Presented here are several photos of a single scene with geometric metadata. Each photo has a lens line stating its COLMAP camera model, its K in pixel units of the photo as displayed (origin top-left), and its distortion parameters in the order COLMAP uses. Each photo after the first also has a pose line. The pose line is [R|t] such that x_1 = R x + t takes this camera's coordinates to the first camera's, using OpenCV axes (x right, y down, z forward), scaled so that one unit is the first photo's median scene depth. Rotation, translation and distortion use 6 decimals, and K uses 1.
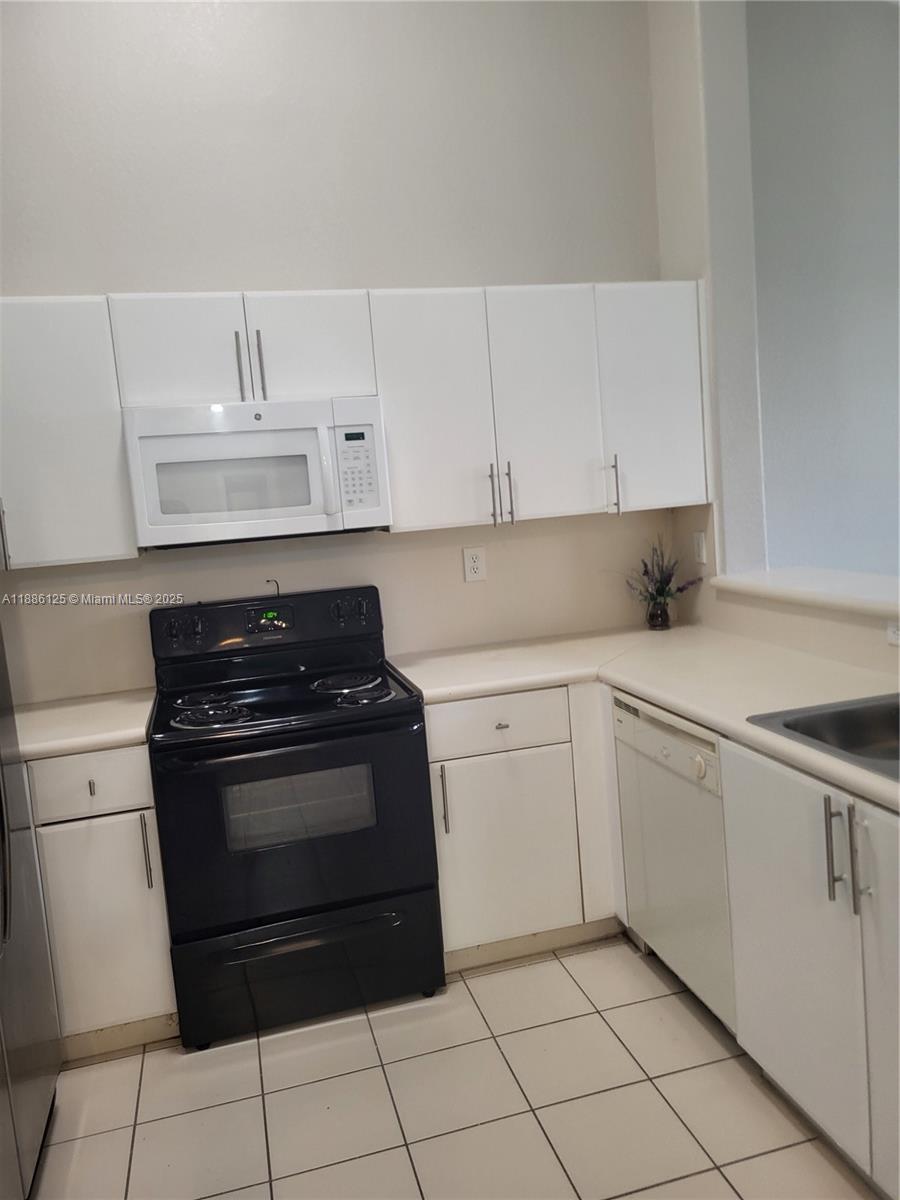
lens RADIAL K [[905.8, 0, 457.1], [0, 905.8, 585.8], [0, 0, 1]] dist [0.062247, -0.011071]
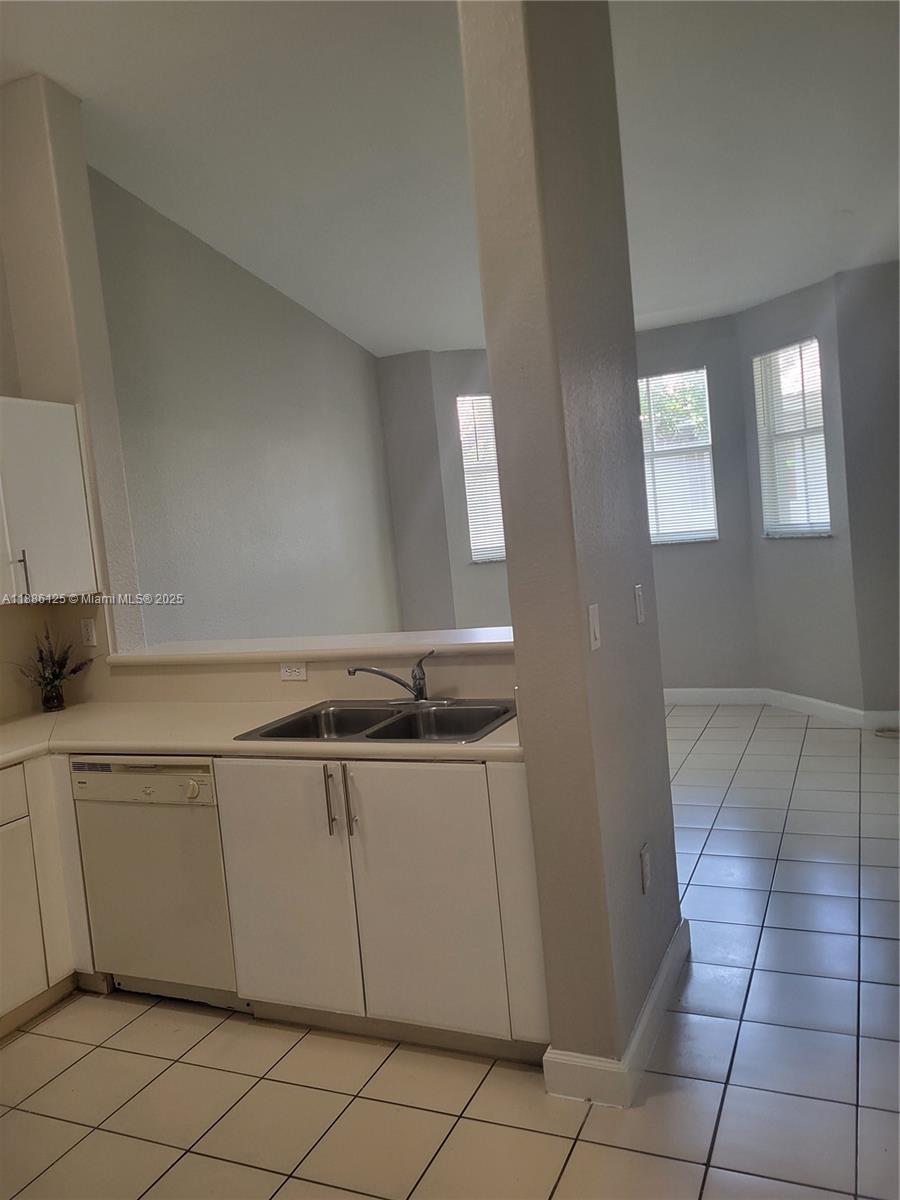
lens RADIAL K [[905.8, 0, 455.5], [0, 905.8, 593.5], [0, 0, 1]] dist [0.062247, -0.011071]
pose [[0.634795, -0.032812, 0.771984, -0.360918], [0.122737, 0.990695, -0.058818, 0.037137], [-0.762870, 0.132088, 0.632915, -0.090644]]
